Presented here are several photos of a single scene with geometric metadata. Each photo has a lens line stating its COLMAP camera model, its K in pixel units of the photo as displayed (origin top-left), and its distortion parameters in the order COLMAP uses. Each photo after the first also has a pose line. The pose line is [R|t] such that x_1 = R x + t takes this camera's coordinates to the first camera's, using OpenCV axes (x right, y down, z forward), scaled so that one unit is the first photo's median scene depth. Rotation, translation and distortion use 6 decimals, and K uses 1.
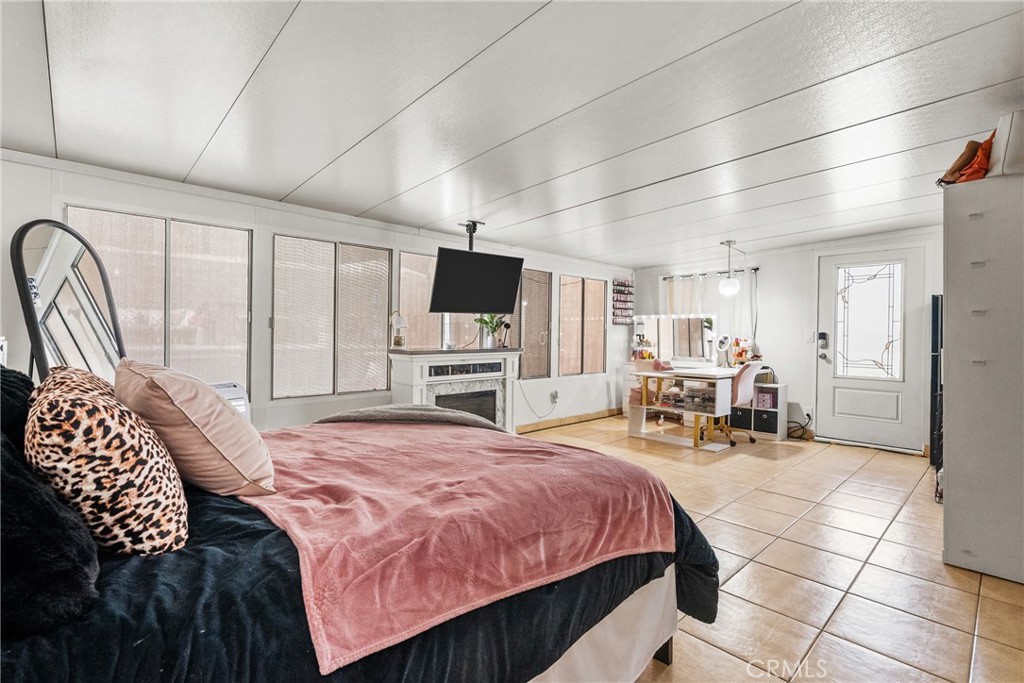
lens RADIAL K [[469.5, 0, 511.0], [0, 469.5, 336.7], [0, 0, 1]] dist [-0.003258, 0.004116]
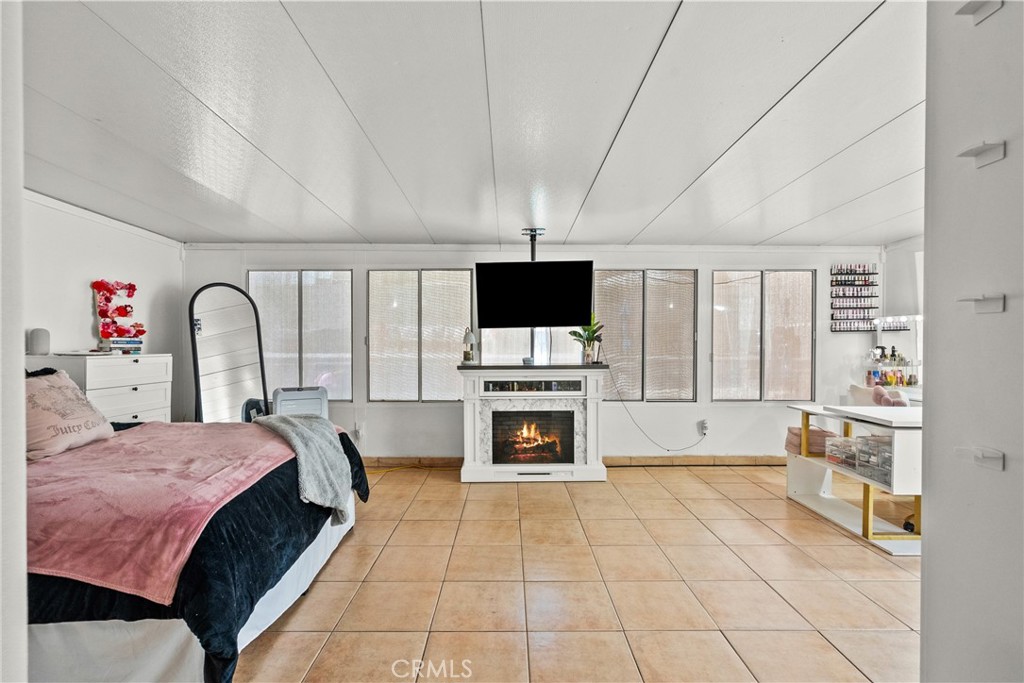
lens RADIAL K [[469.5, 0, 510.9], [0, 469.5, 340.0], [0, 0, 1]] dist [-0.003258, 0.004116]
pose [[0.734957, -0.009723, -0.678044, 0.433749], [0.003680, 0.999940, -0.010351, -0.011663], [0.678103, 0.005112, 0.734949, 0.233046]]
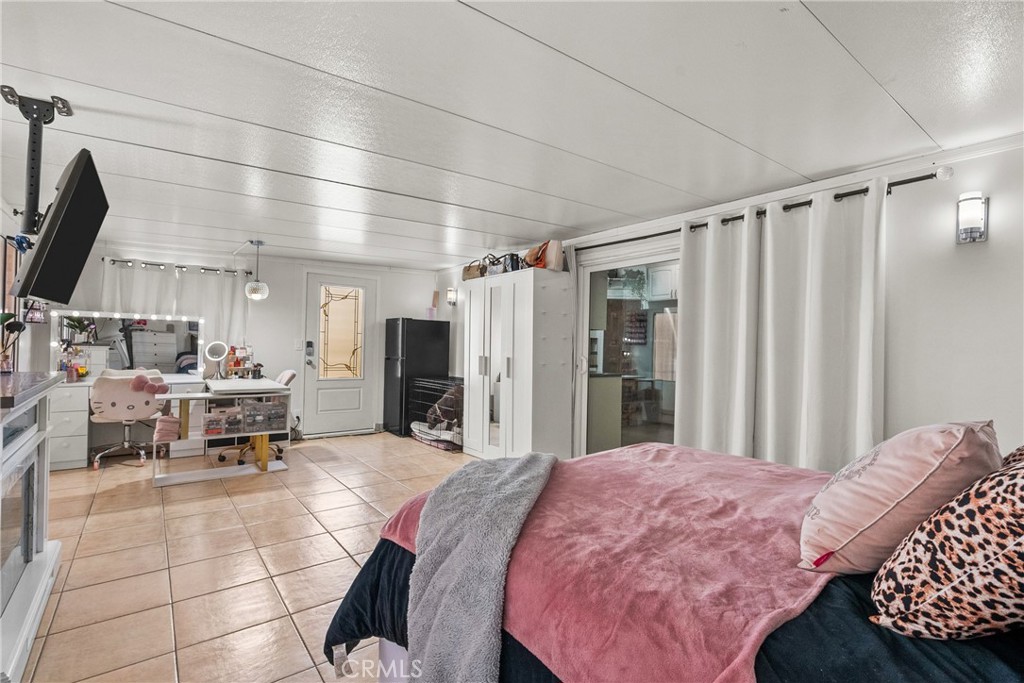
lens RADIAL K [[469.5, 0, 506.3], [0, 469.5, 349.3], [0, 0, 1]] dist [-0.003258, 0.004116]
pose [[0.112988, -0.014446, 0.993491, -0.395047], [-0.017193, 0.999716, 0.016492, -0.016198], [-0.993448, -0.018944, 0.112707, 0.415448]]
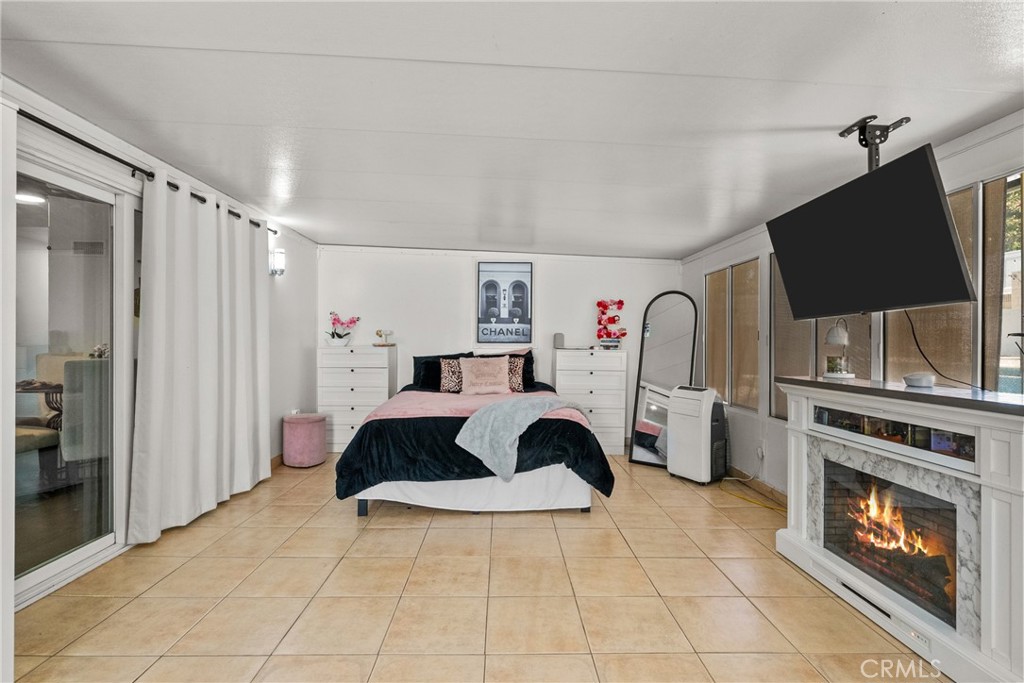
lens RADIAL K [[469.5, 0, 512.6], [0, 469.5, 342.4], [0, 0, 1]] dist [-0.003258, 0.004116]
pose [[-0.661848, -0.013918, -0.749509, 0.435677], [-0.018384, 0.999828, -0.002332, -0.009469], [0.749413, 0.012236, -0.661990, 0.872544]]
